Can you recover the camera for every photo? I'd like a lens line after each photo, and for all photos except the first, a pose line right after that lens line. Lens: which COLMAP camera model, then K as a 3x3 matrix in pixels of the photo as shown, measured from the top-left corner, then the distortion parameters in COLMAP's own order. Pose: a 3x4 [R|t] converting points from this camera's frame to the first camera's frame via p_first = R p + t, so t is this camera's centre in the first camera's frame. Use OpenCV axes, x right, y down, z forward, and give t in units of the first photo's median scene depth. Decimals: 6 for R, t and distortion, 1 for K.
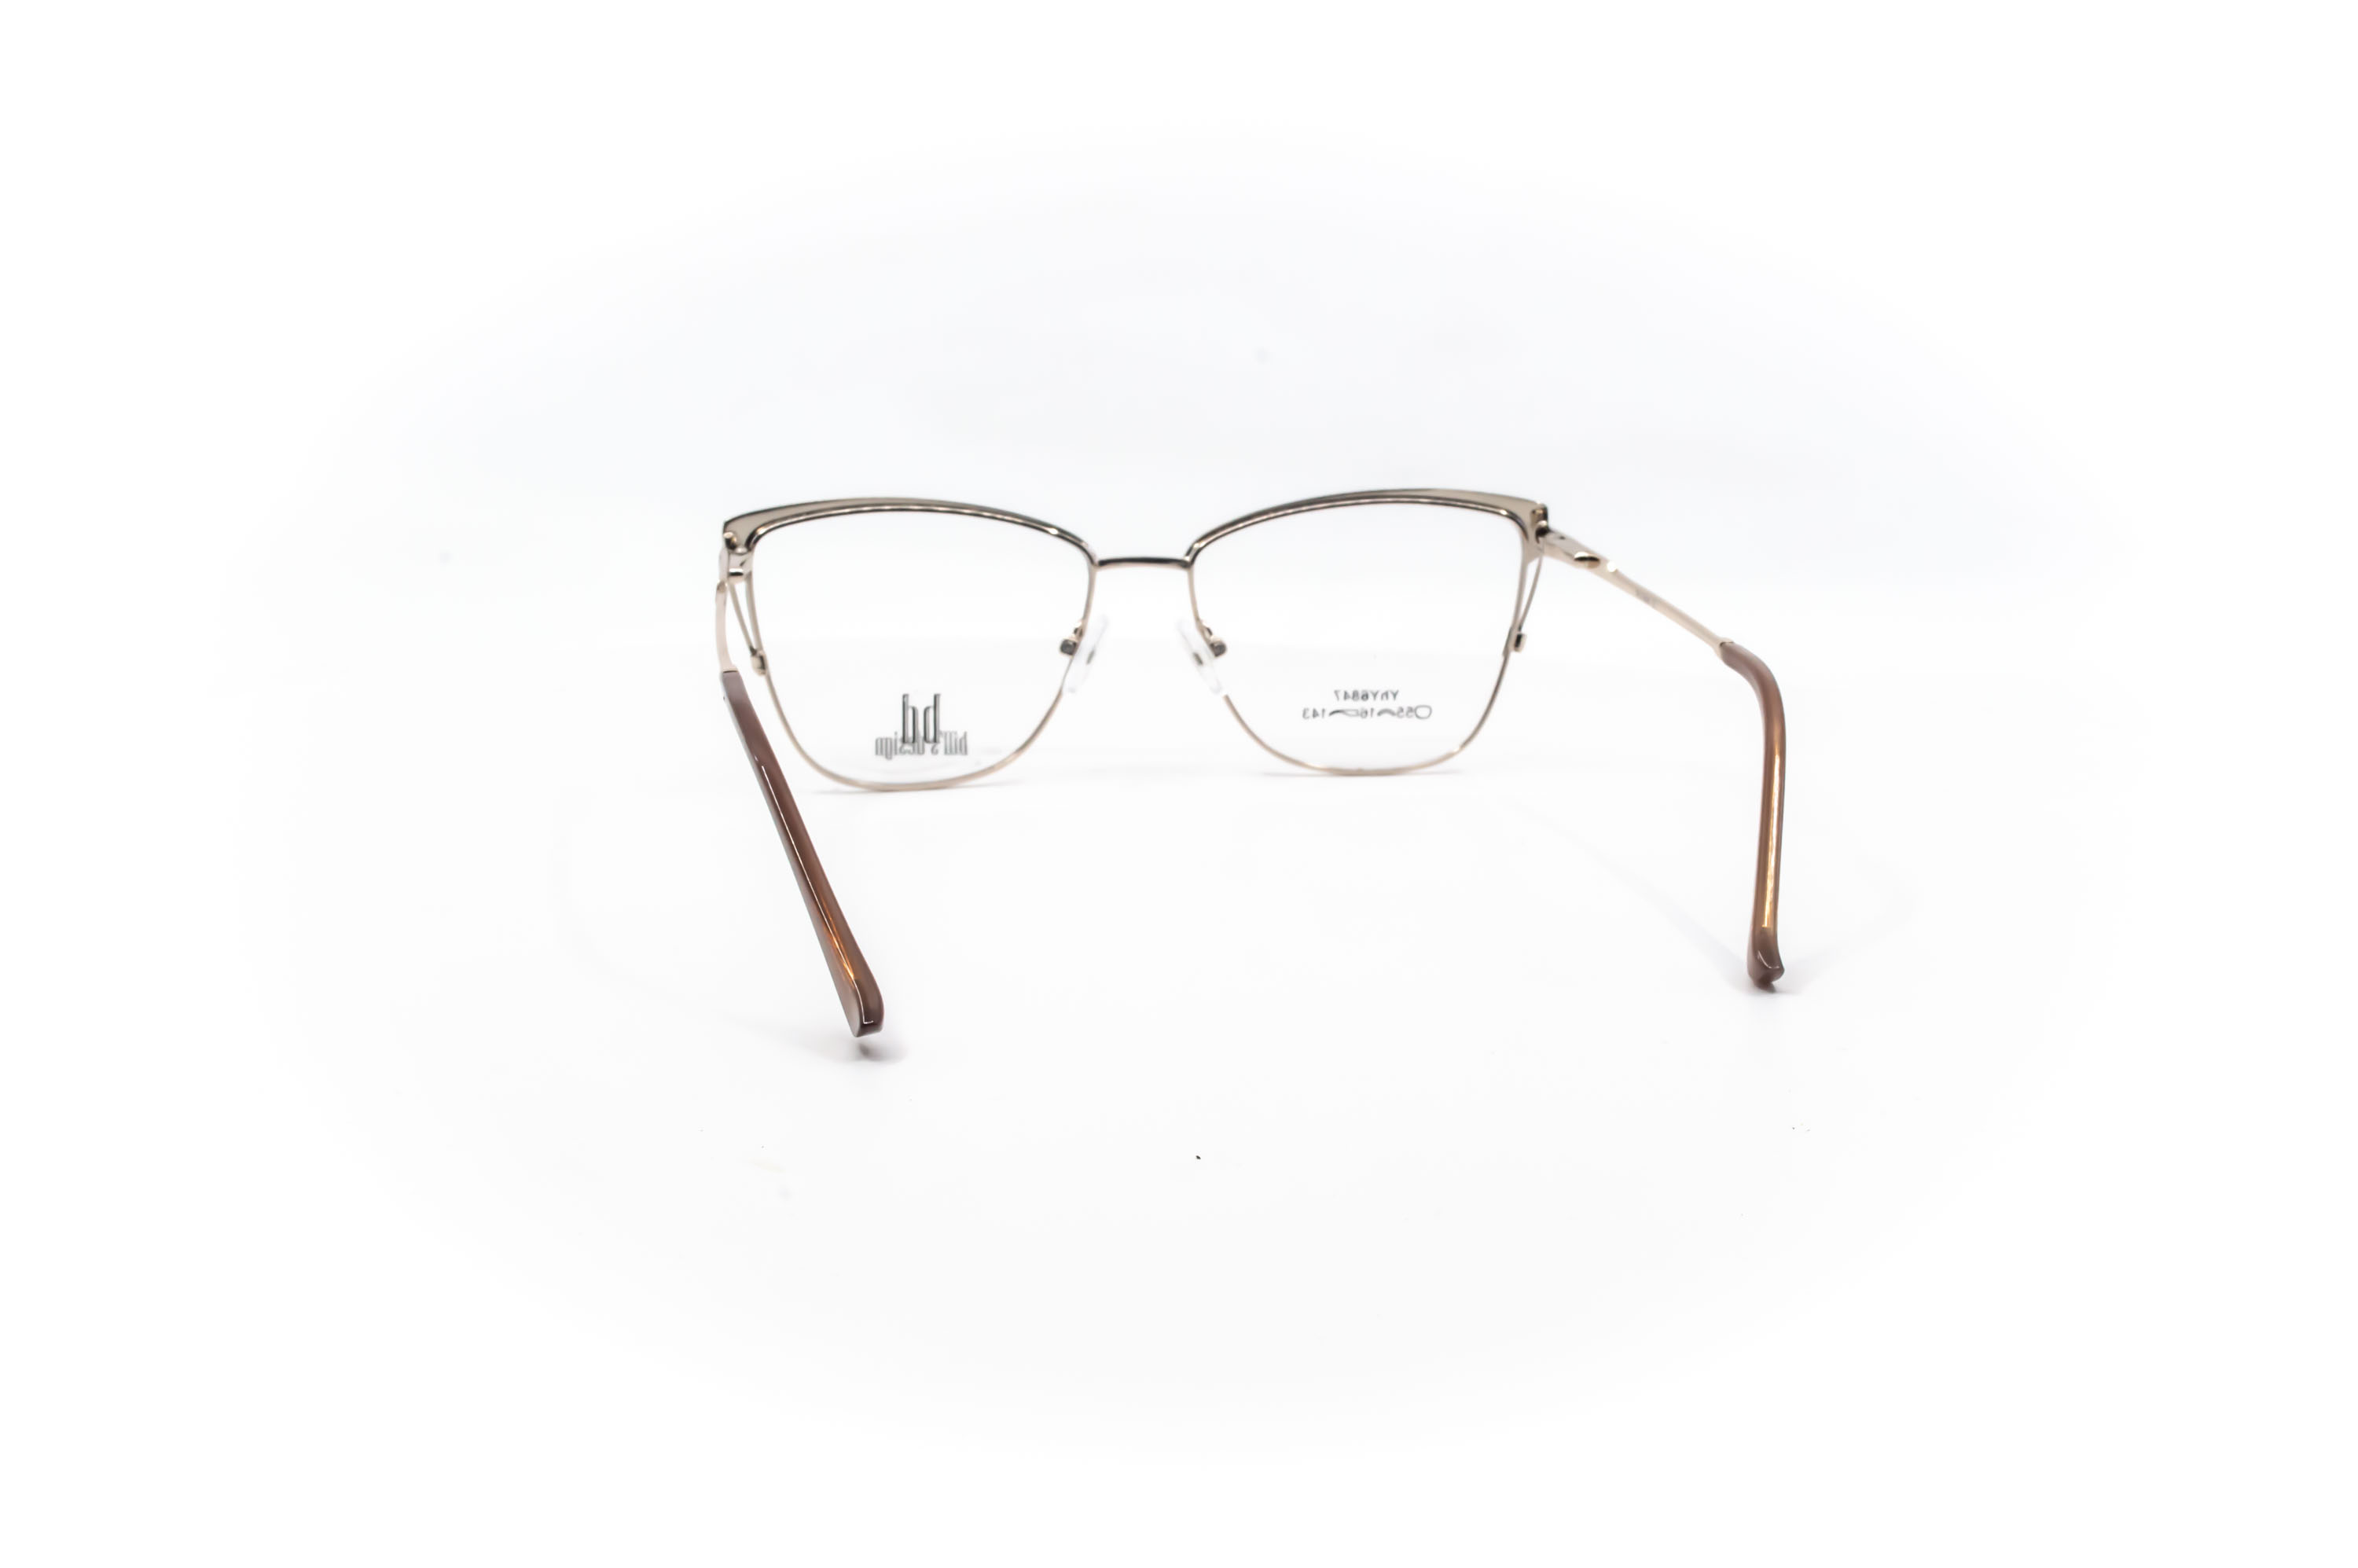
lens RADIAL K [[3102.8, 0, 1169.0], [0, 3102.8, 789.5], [0, 0, 1]] dist [-0.074190, 0.000000]
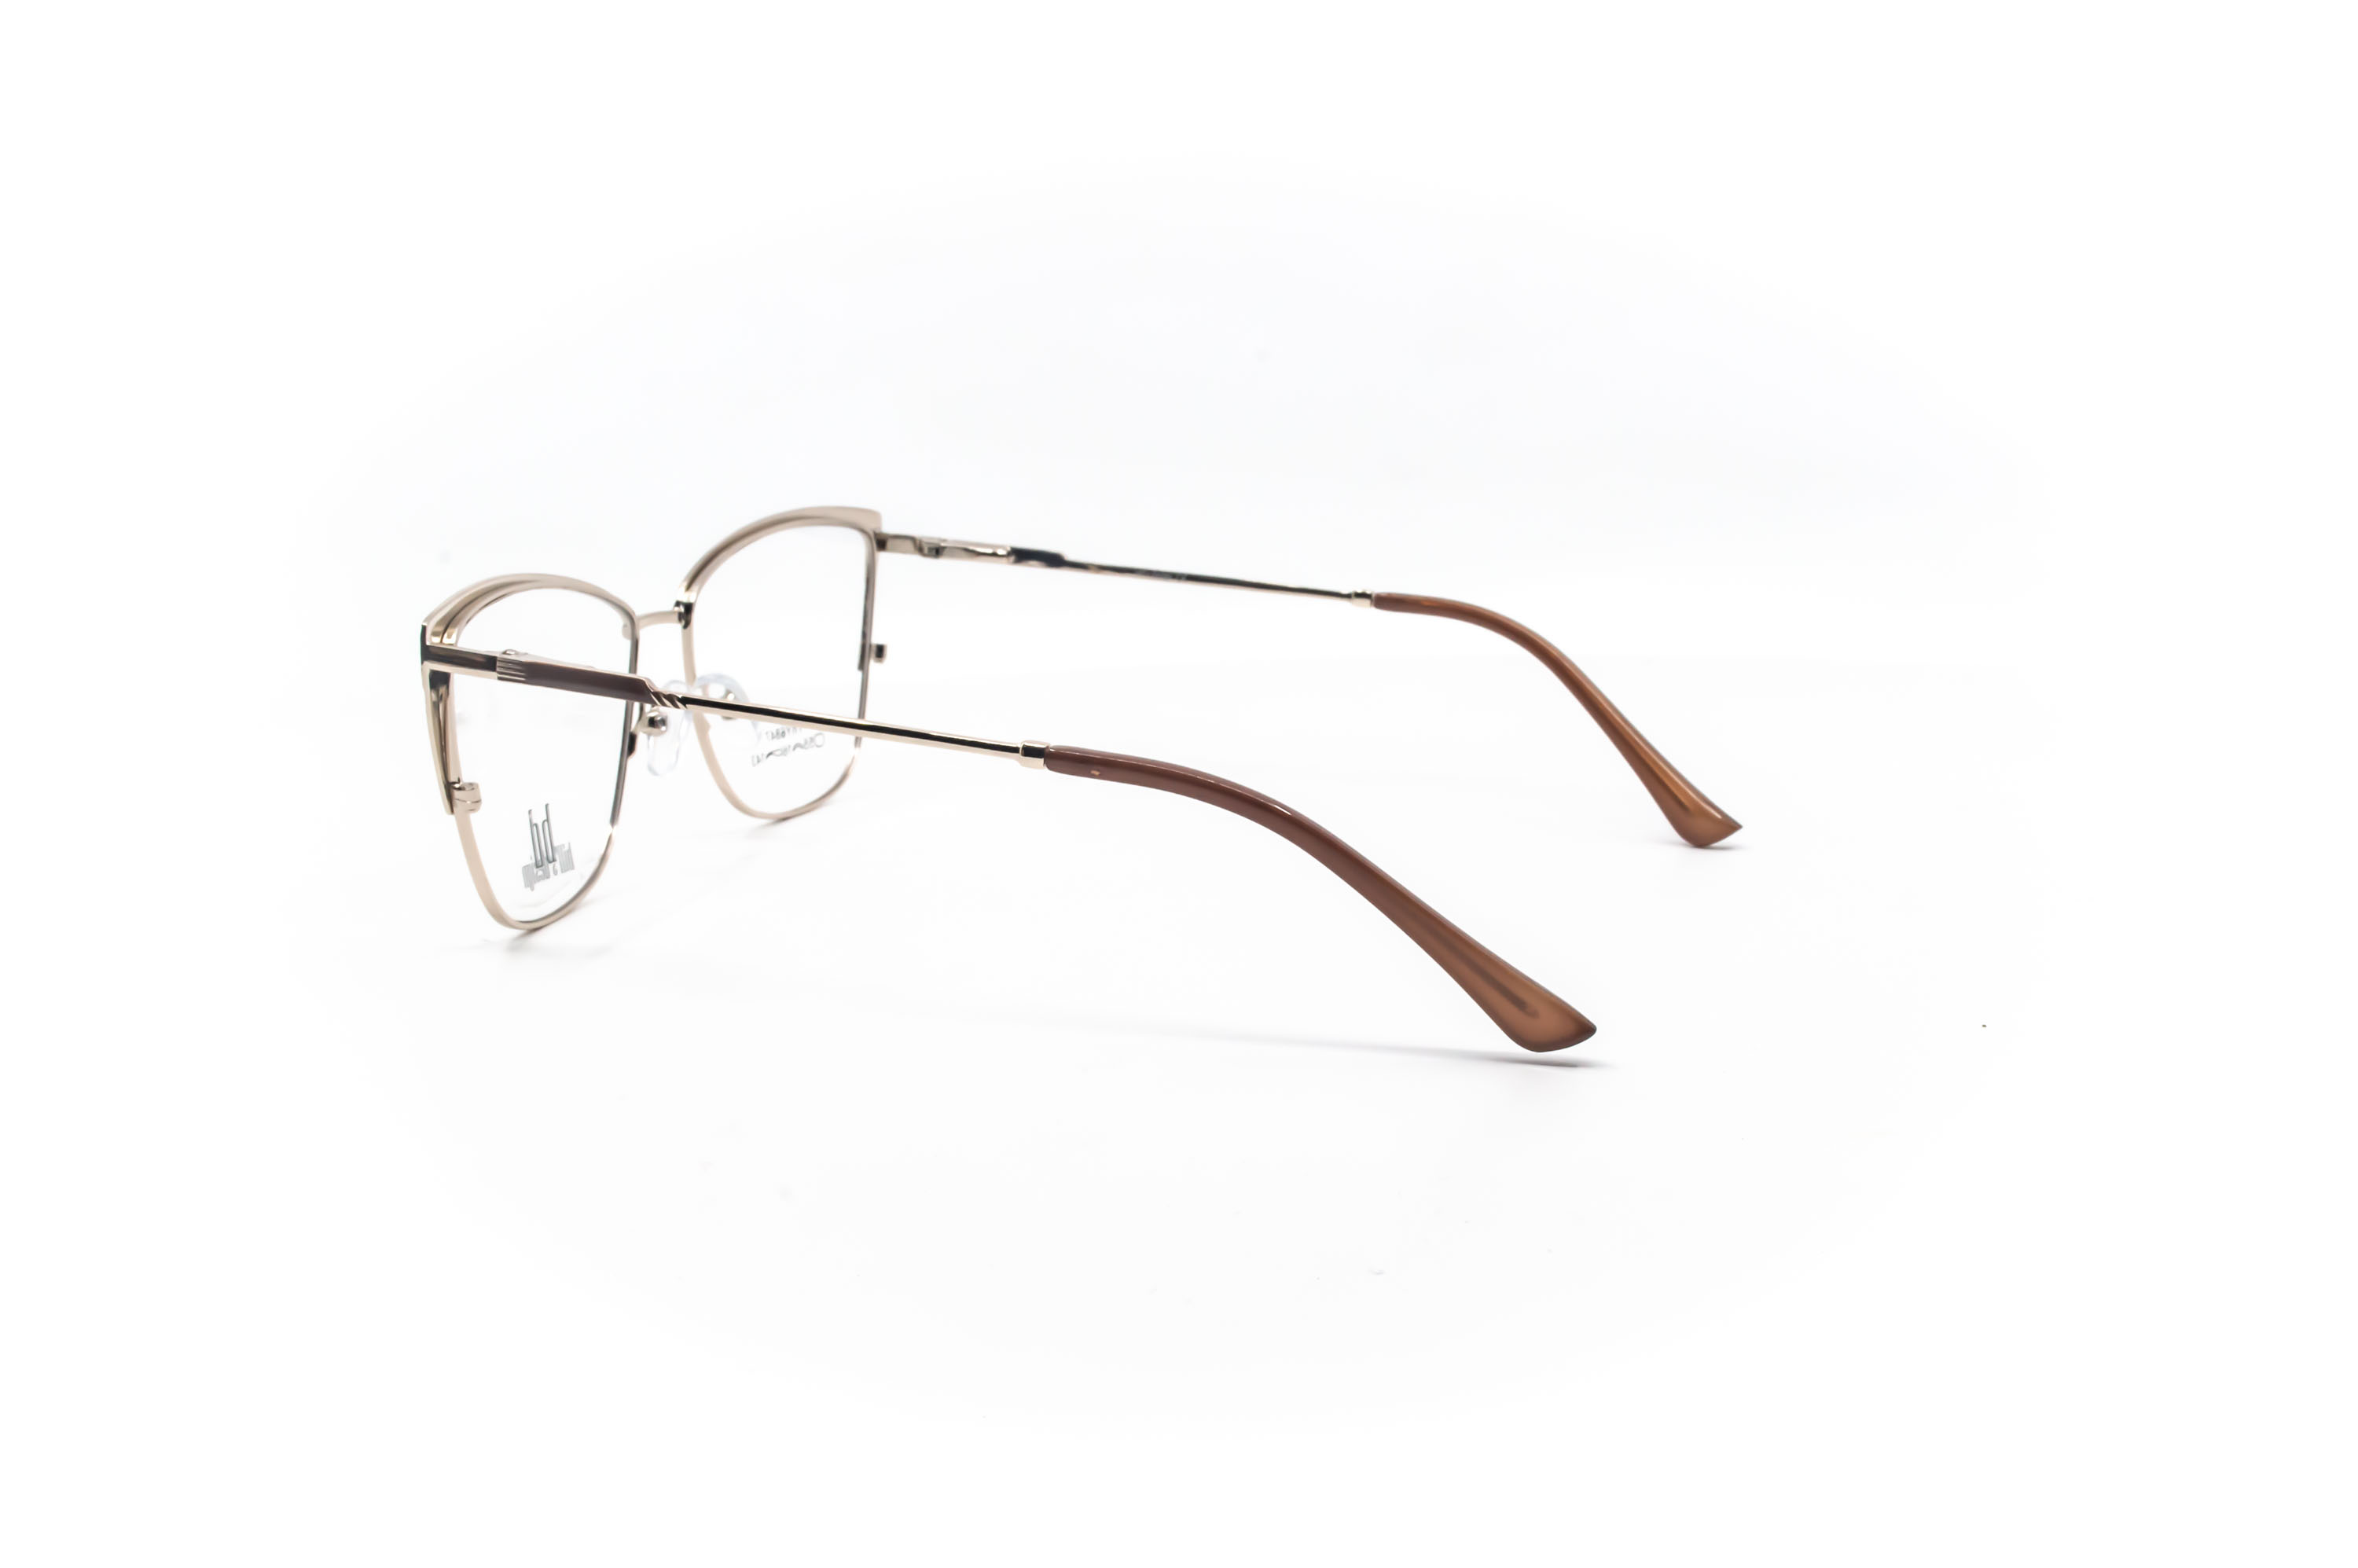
lens RADIAL K [[3102.8, 0, 1186.1], [0, 3102.8, 780.0], [0, 0, 1]] dist [-0.074190, 0.000000]
pose [[0.494907, -0.172599, 0.851632, -0.698872], [0.183378, 0.978747, 0.091795, -0.082034], [-0.849376, 0.110741, 0.516040, 0.420652]]
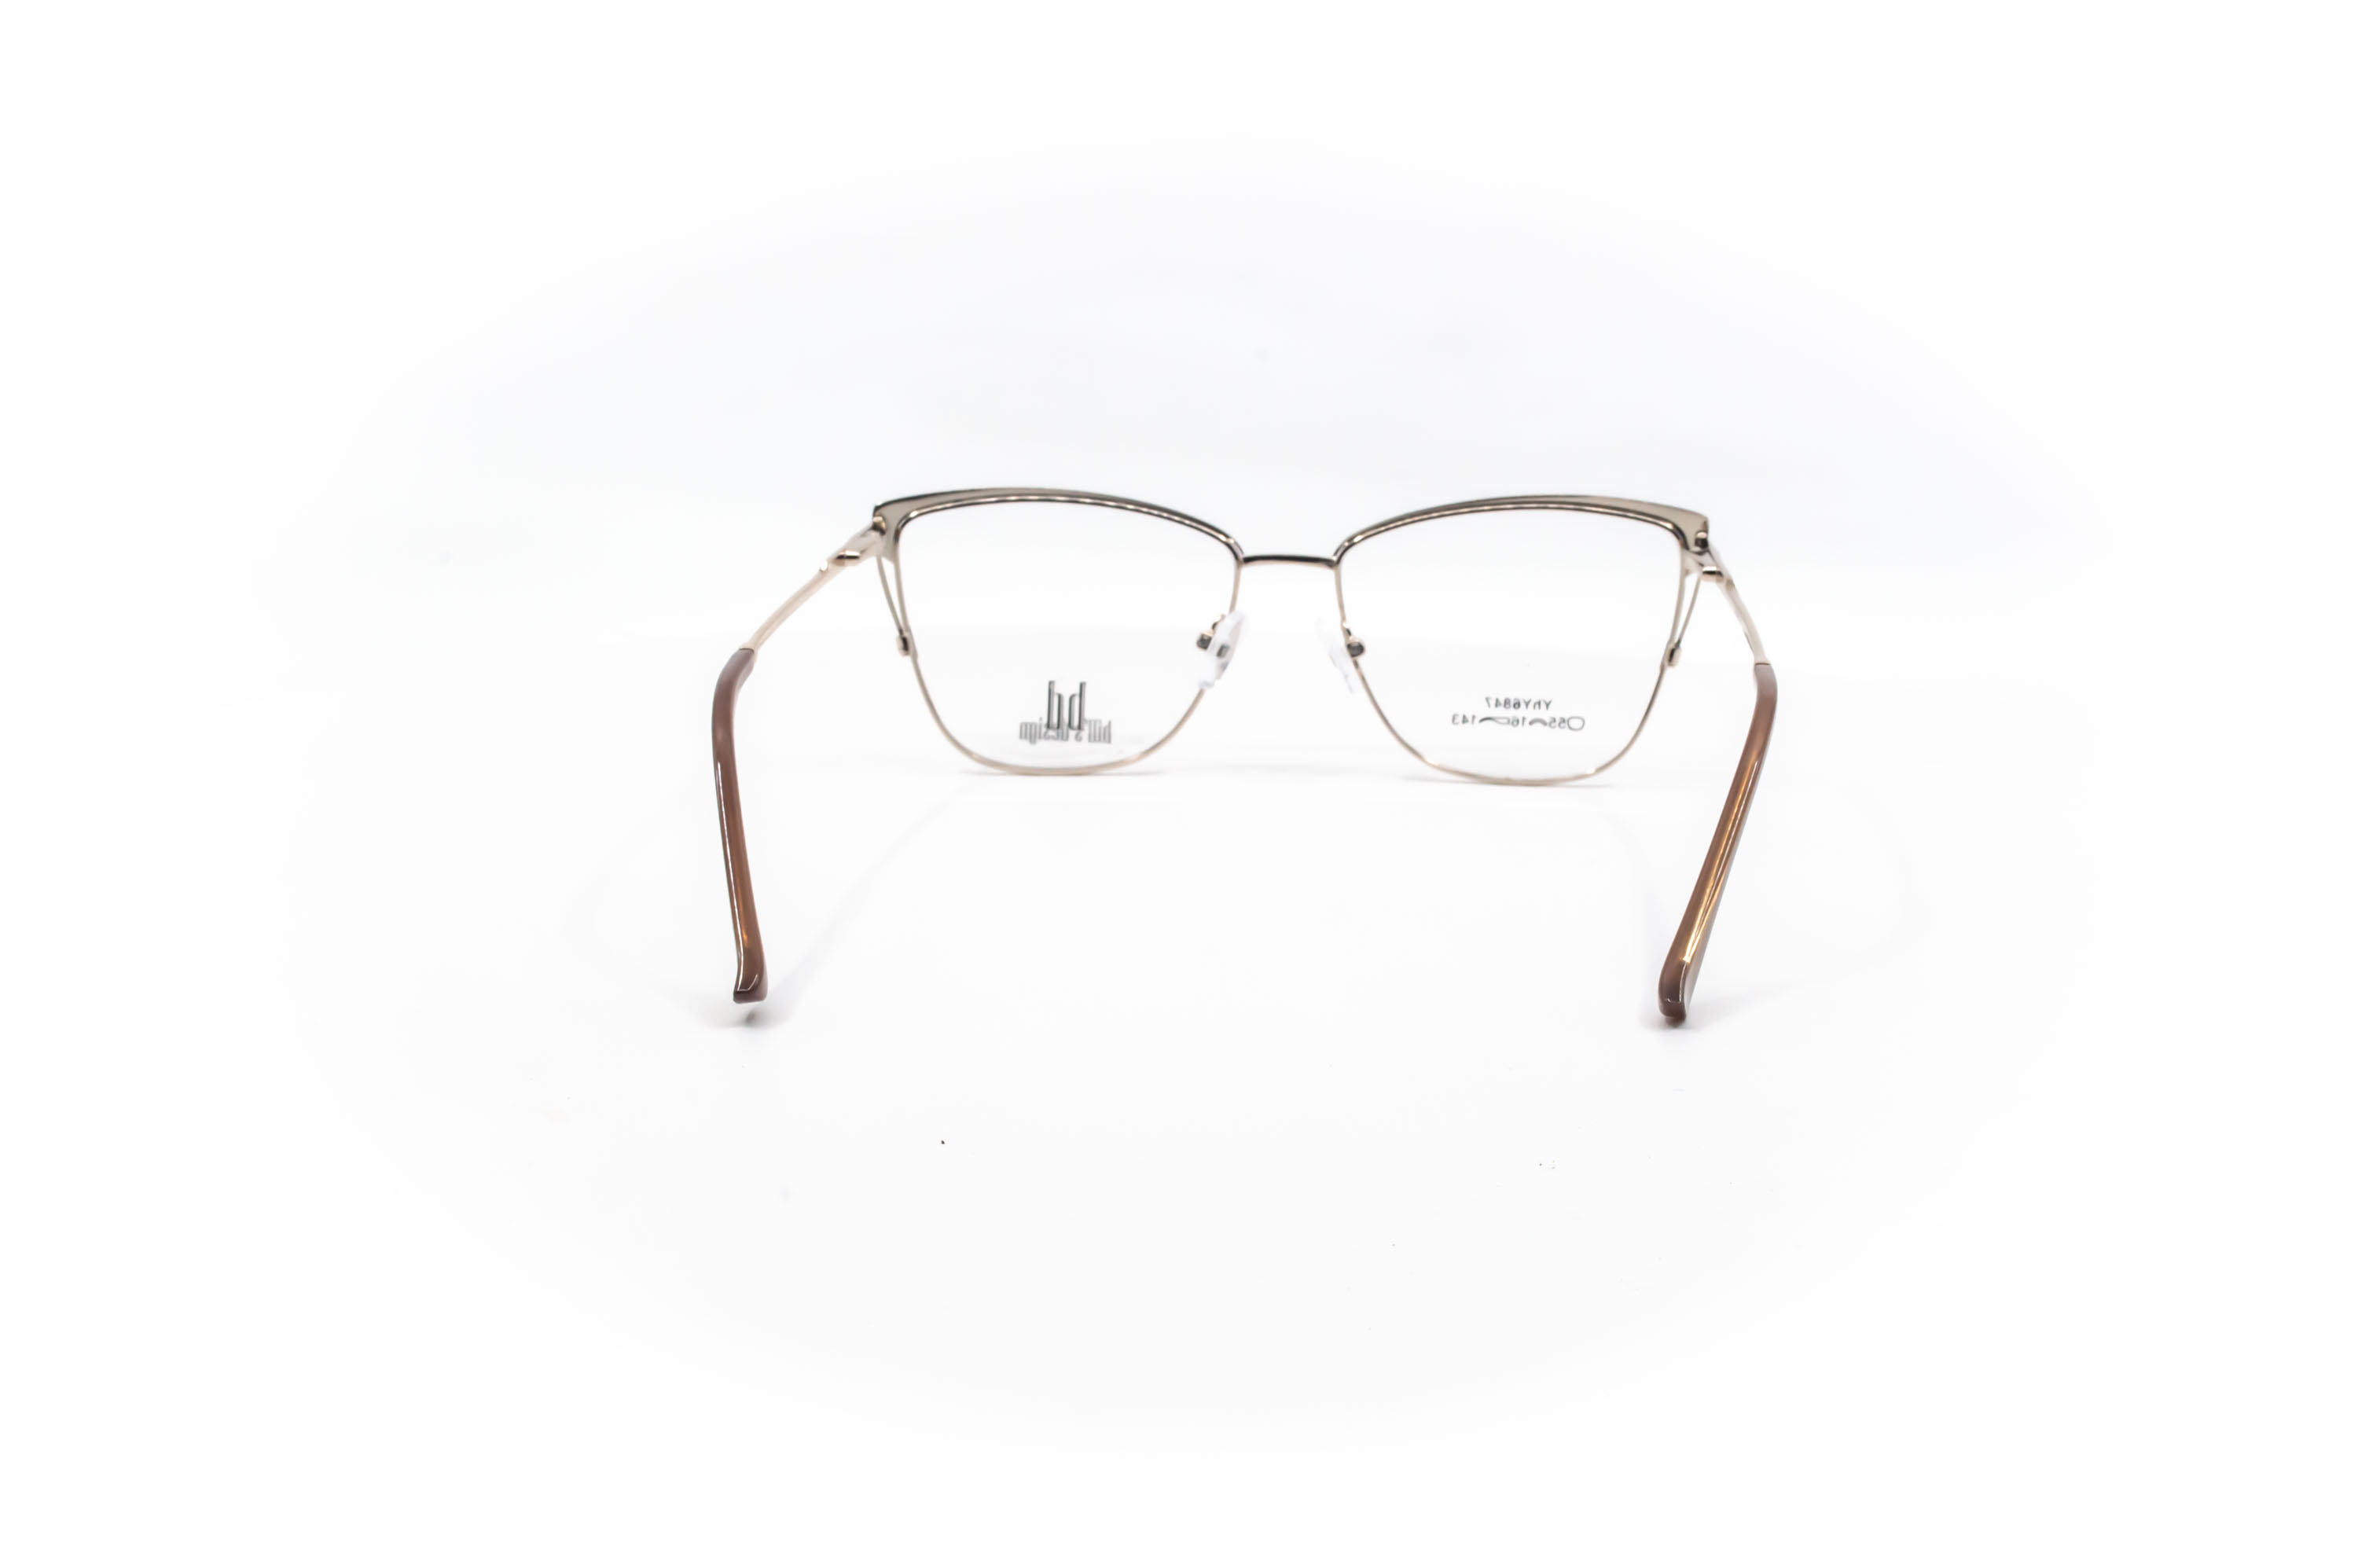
lens RADIAL K [[3102.8, 0, 1189.3], [0, 3102.8, 774.6], [0, 0, 1]] dist [-0.074190, 0.000000]
pose [[0.966657, 0.052730, -0.250588, 0.215681], [-0.053614, 0.998556, 0.003301, -0.005723], [0.250400, 0.010244, 0.968088, 0.022112]]
